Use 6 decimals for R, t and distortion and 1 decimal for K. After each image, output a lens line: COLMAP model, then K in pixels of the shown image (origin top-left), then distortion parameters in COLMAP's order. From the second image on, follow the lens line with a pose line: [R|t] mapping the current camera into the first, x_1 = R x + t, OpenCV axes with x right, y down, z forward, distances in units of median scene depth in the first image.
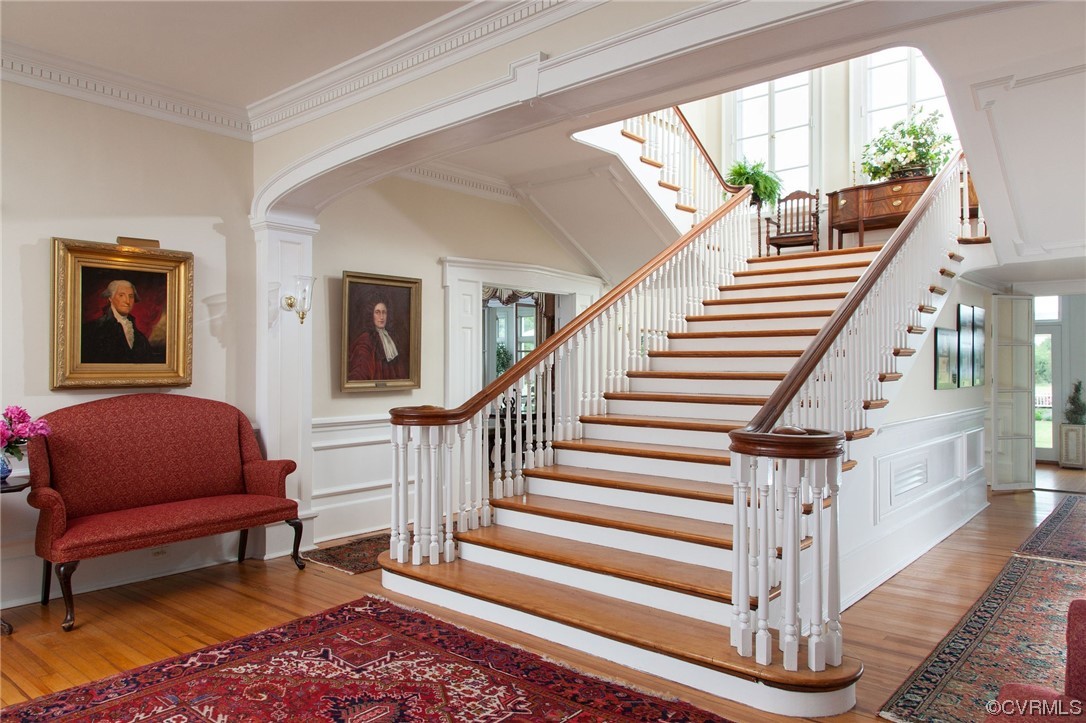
lens RADIAL K [[742.1, 0, 541.9], [0, 742.1, 357.3], [0, 0, 1]] dist [0.006536, 0.002018]
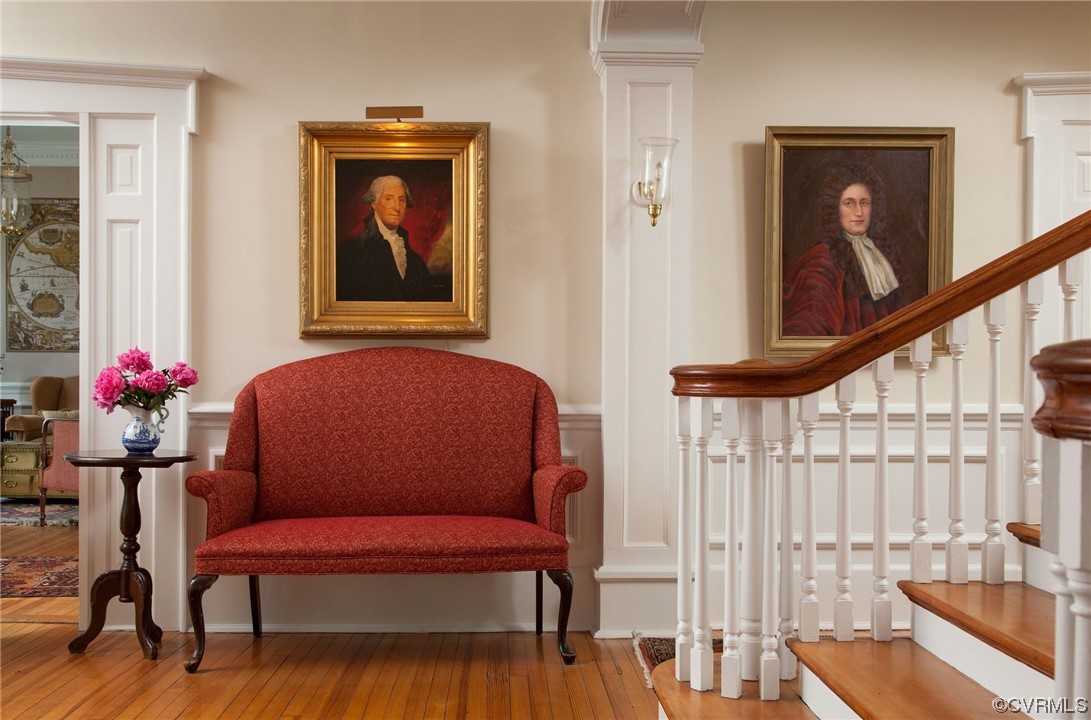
lens RADIAL K [[1130.2, 0, 543.8], [0, 1130.2, 368.0], [0, 0, 1]] dist [0.013358, 0.000000]
pose [[0.678018, -0.000067, -0.735046, 0.259672], [0.001055, 0.999999, 0.000881, 0.064719], [0.735045, -0.001373, 0.678017, 0.406405]]
